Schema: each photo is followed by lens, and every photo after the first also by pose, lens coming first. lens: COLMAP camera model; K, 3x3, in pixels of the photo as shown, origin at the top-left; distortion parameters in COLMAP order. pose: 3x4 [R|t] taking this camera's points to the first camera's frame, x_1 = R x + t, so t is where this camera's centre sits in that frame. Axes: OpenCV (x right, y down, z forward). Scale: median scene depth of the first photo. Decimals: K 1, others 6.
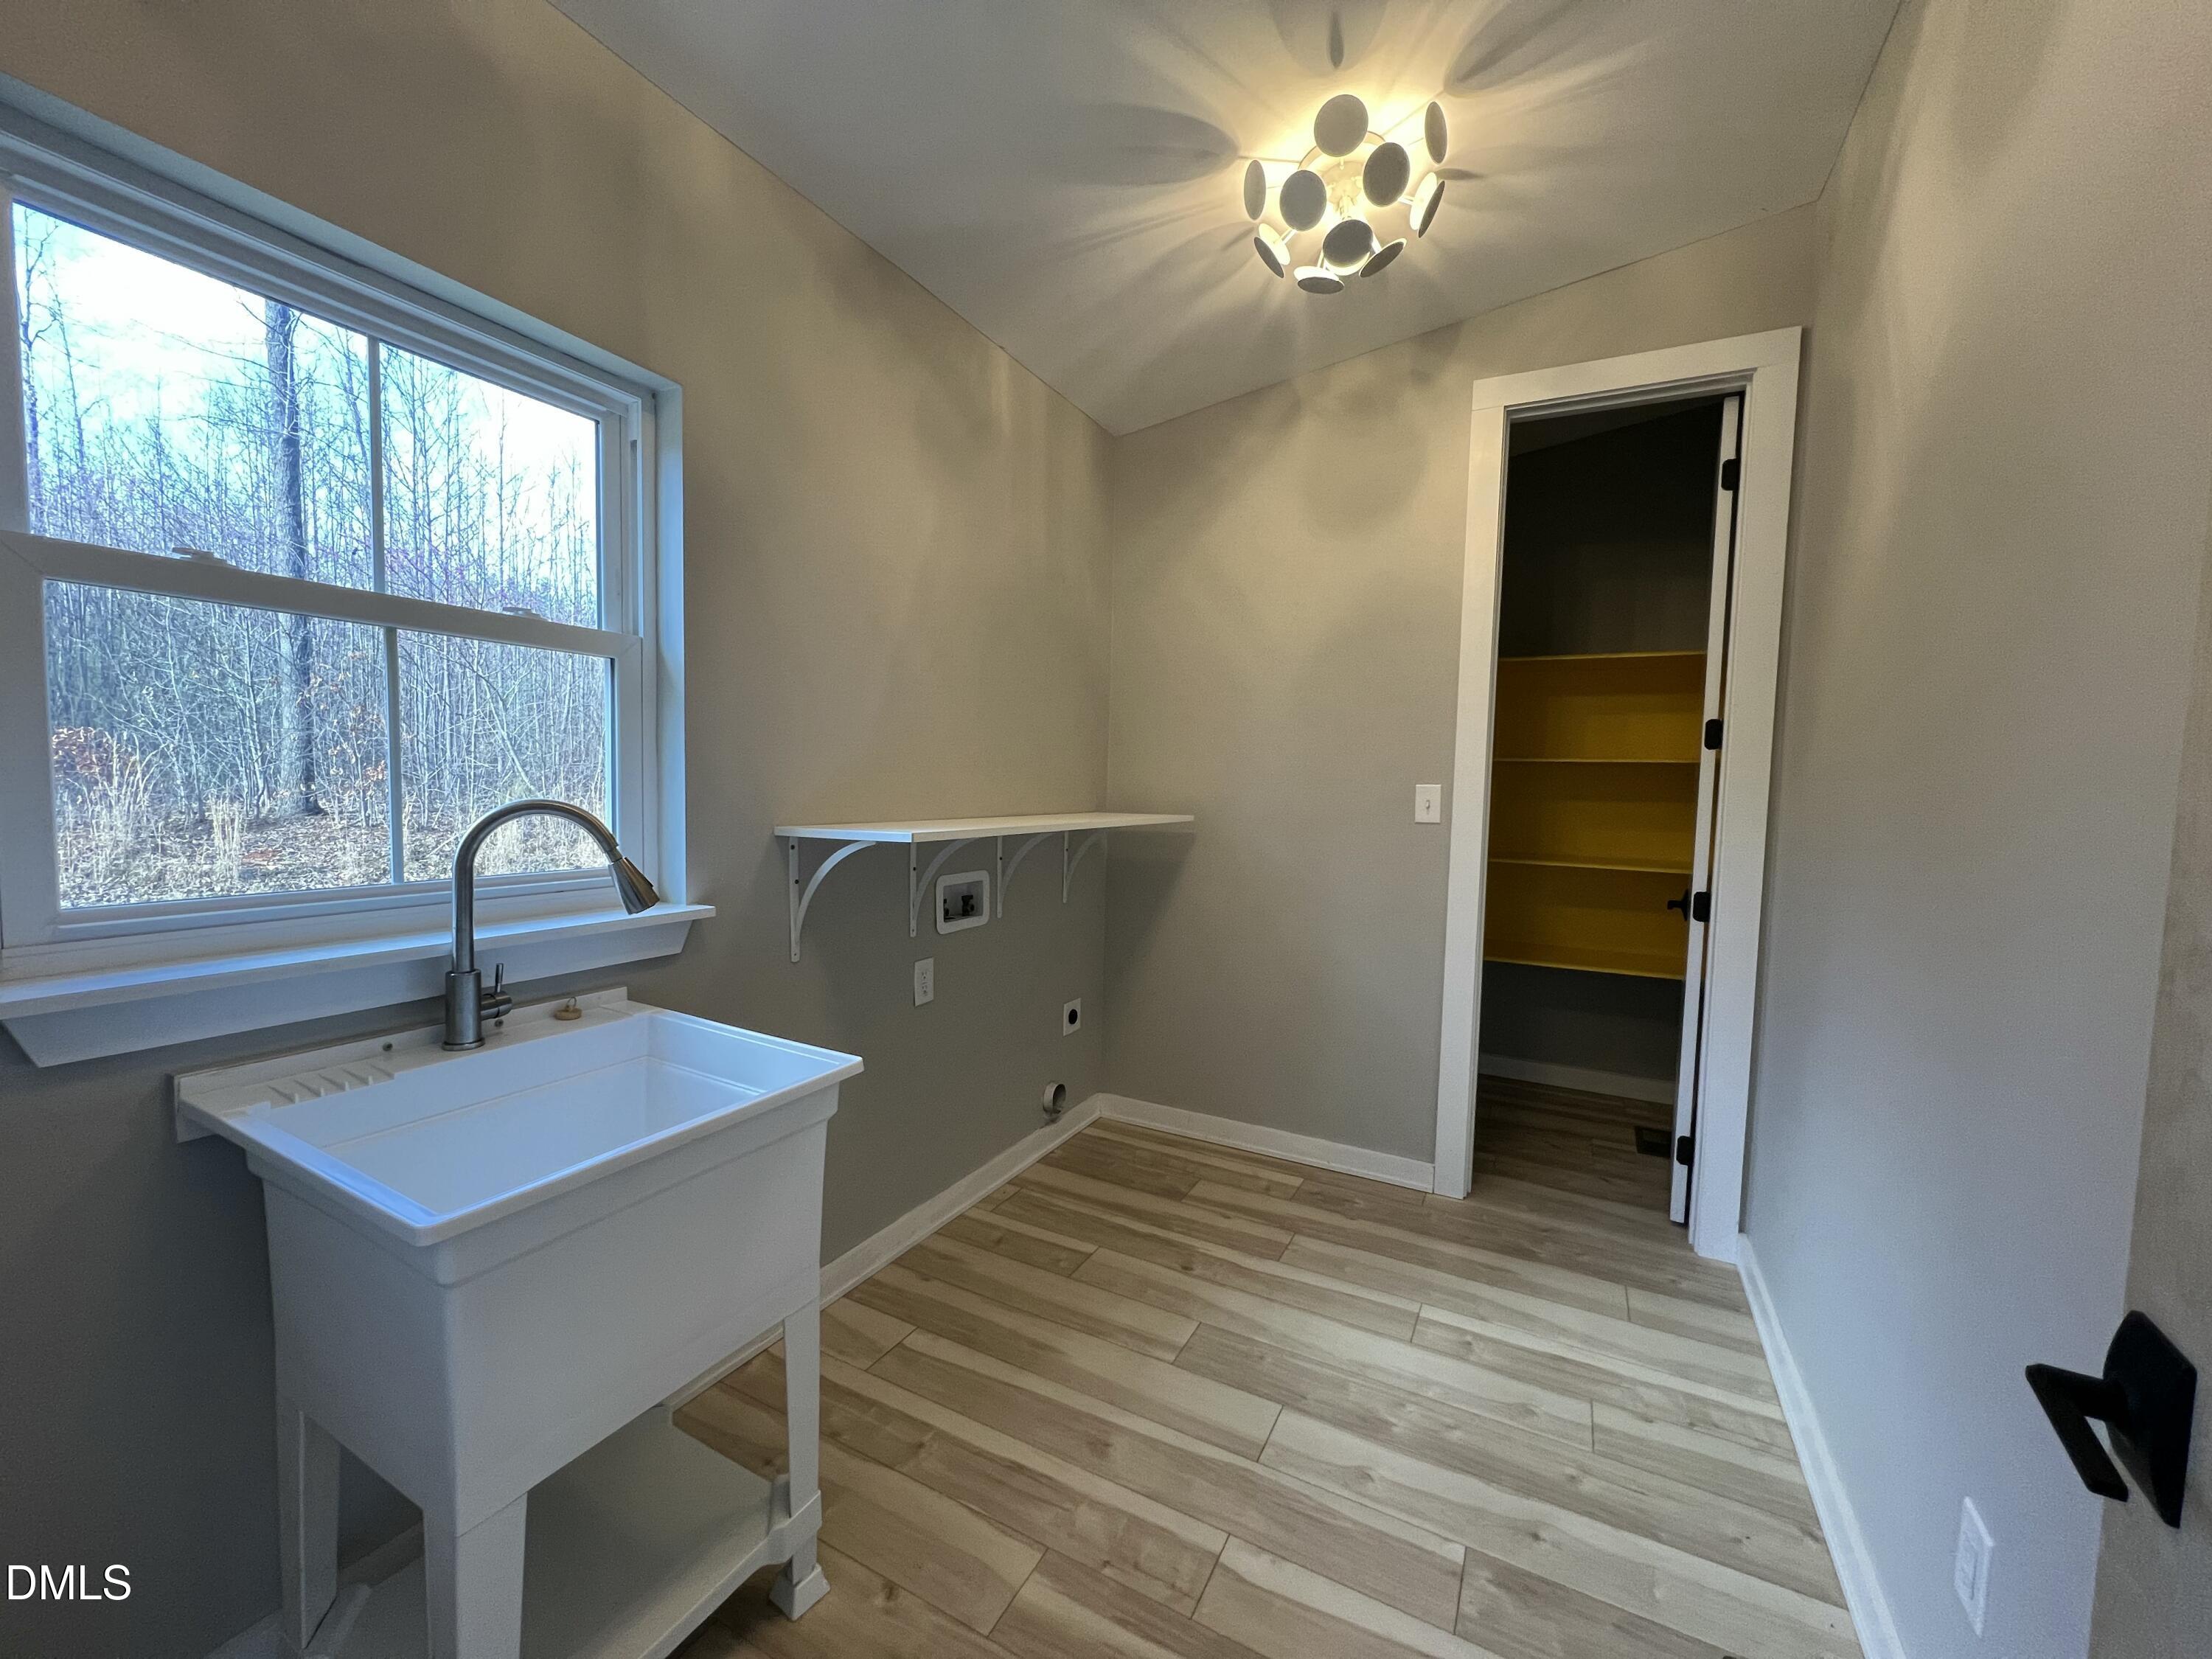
lens RADIAL K [[875.0, 0, 1100.4], [0, 875.0, 834.2], [0, 0, 1]] dist [0.001023, -0.000270]
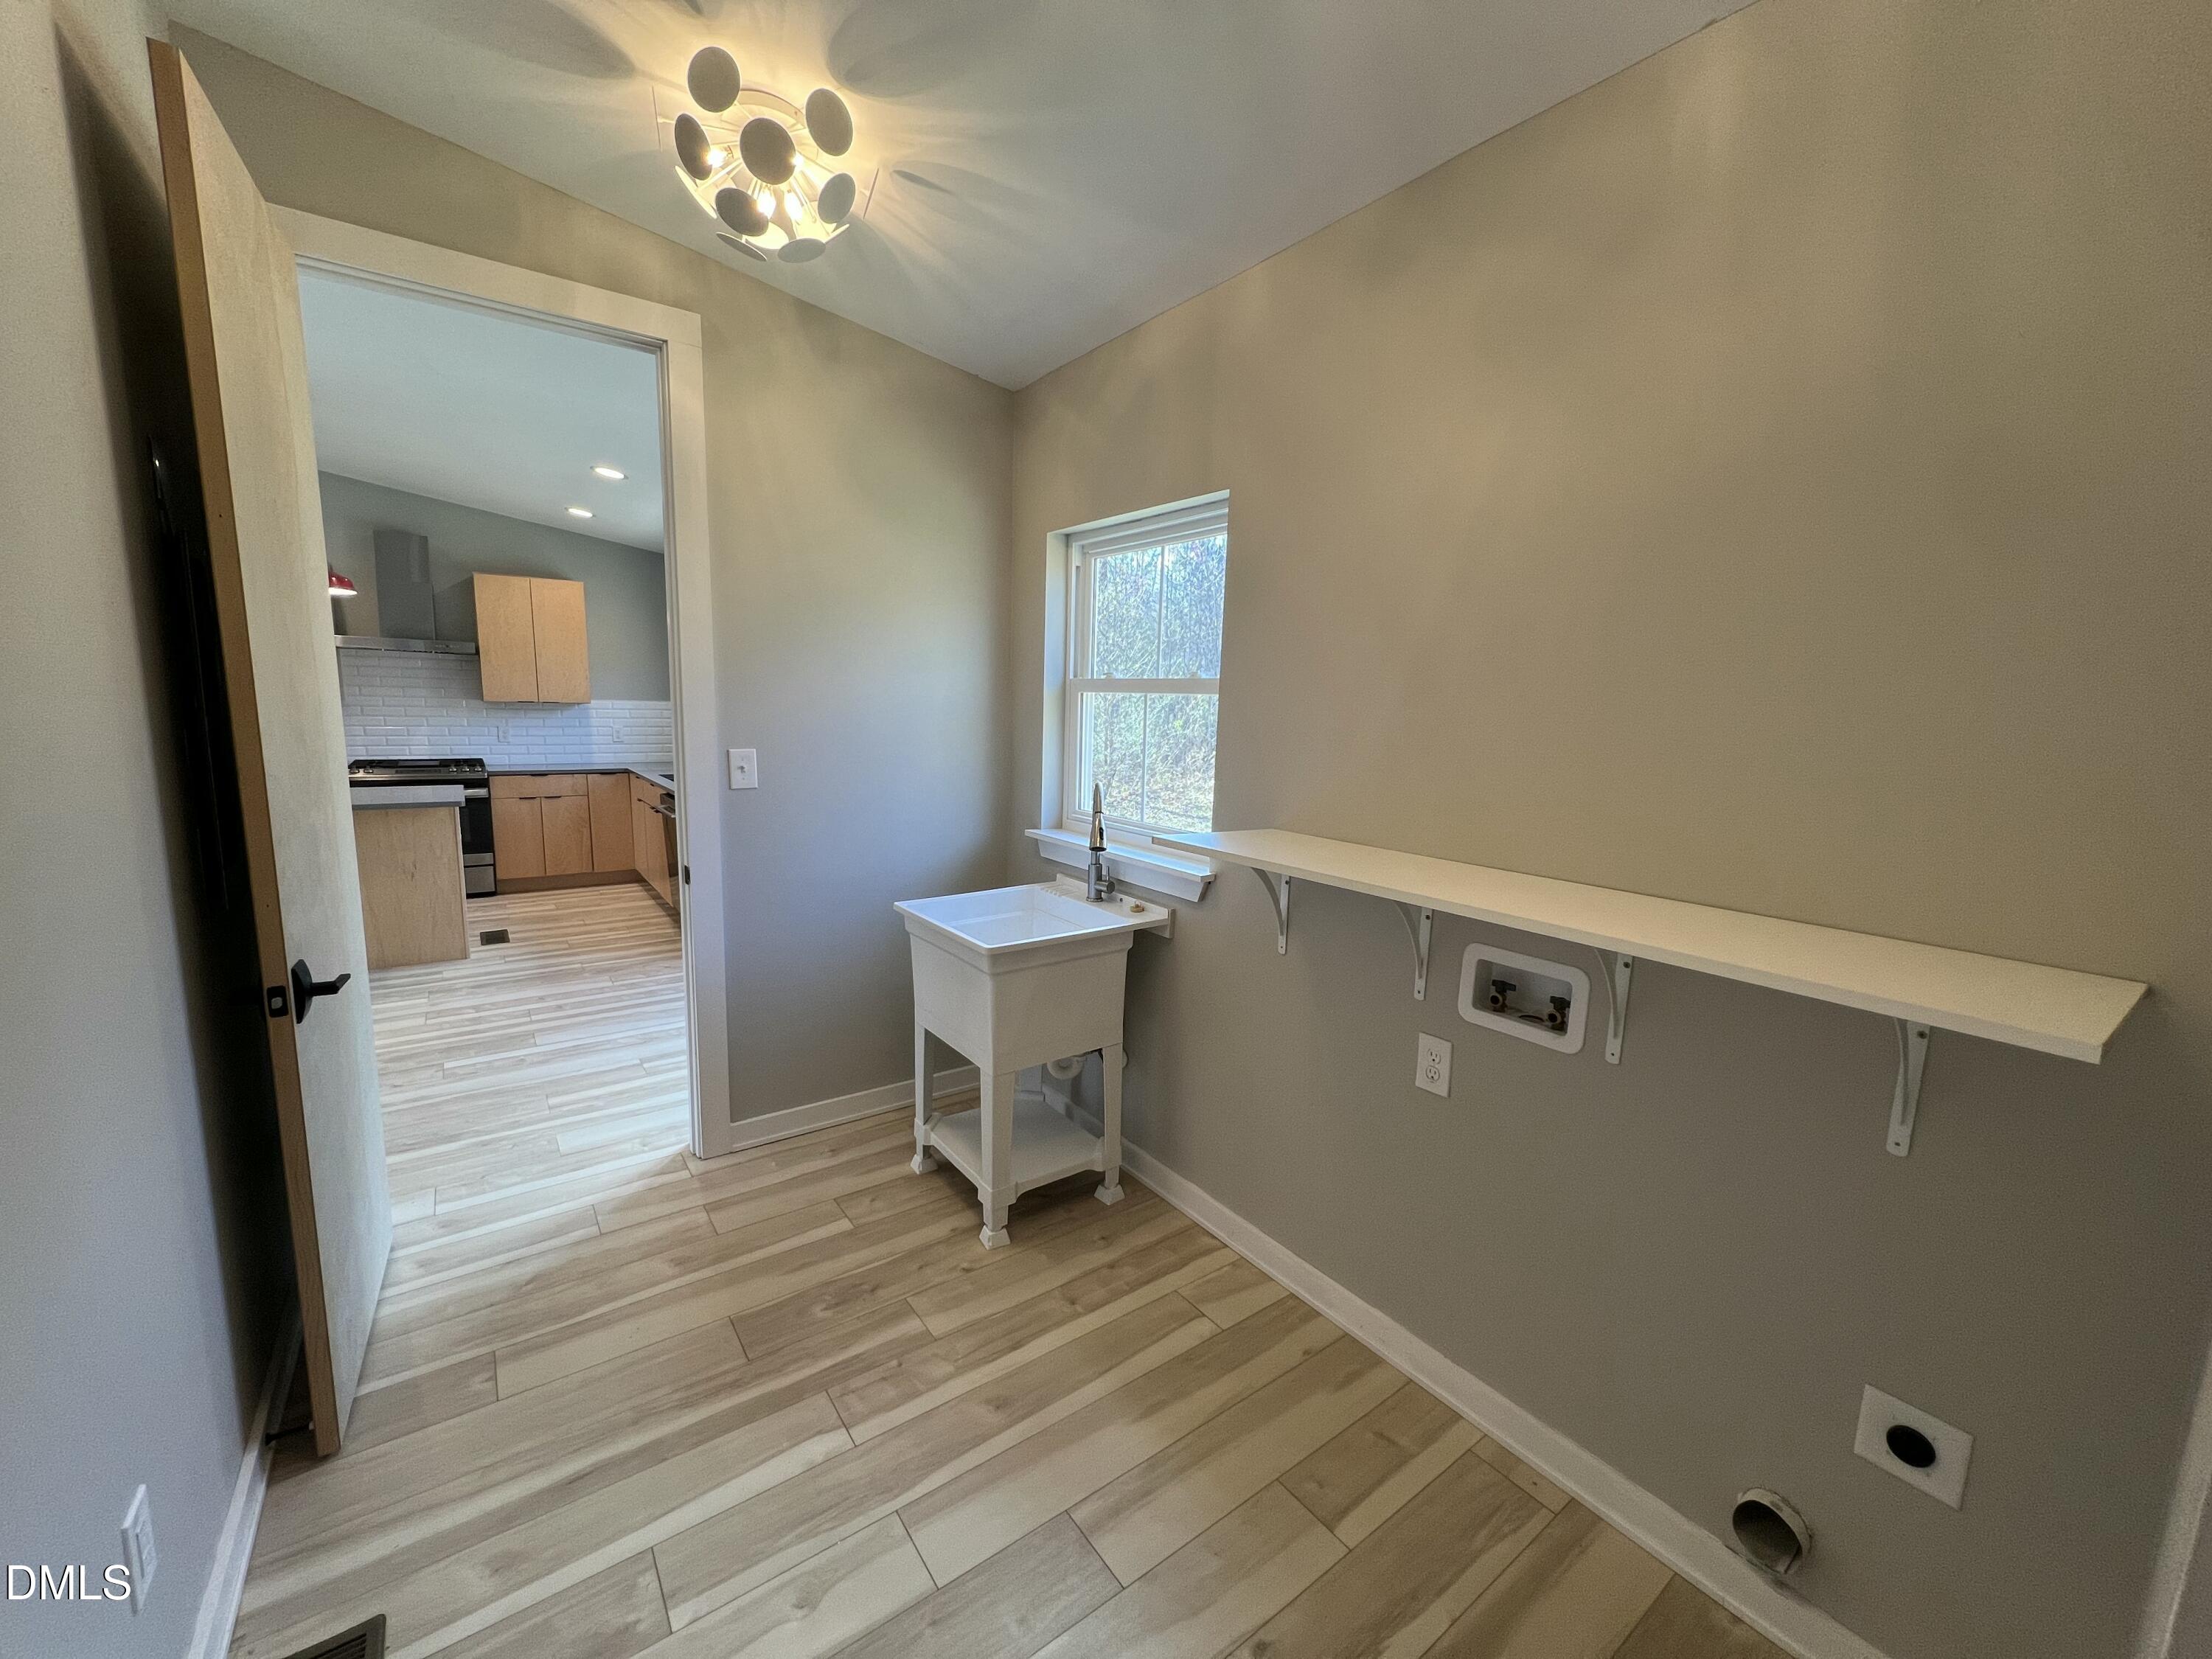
lens RADIAL K [[875.0, 0, 1115.7], [0, 875.0, 835.4], [0, 0, 1]] dist [0.001023, -0.000270]
pose [[-0.418885, 0.087144, -0.903848, 0.898140], [-0.104844, 0.984085, 0.143470, -0.170785], [0.901966, 0.154861, -0.403082, 1.523528]]
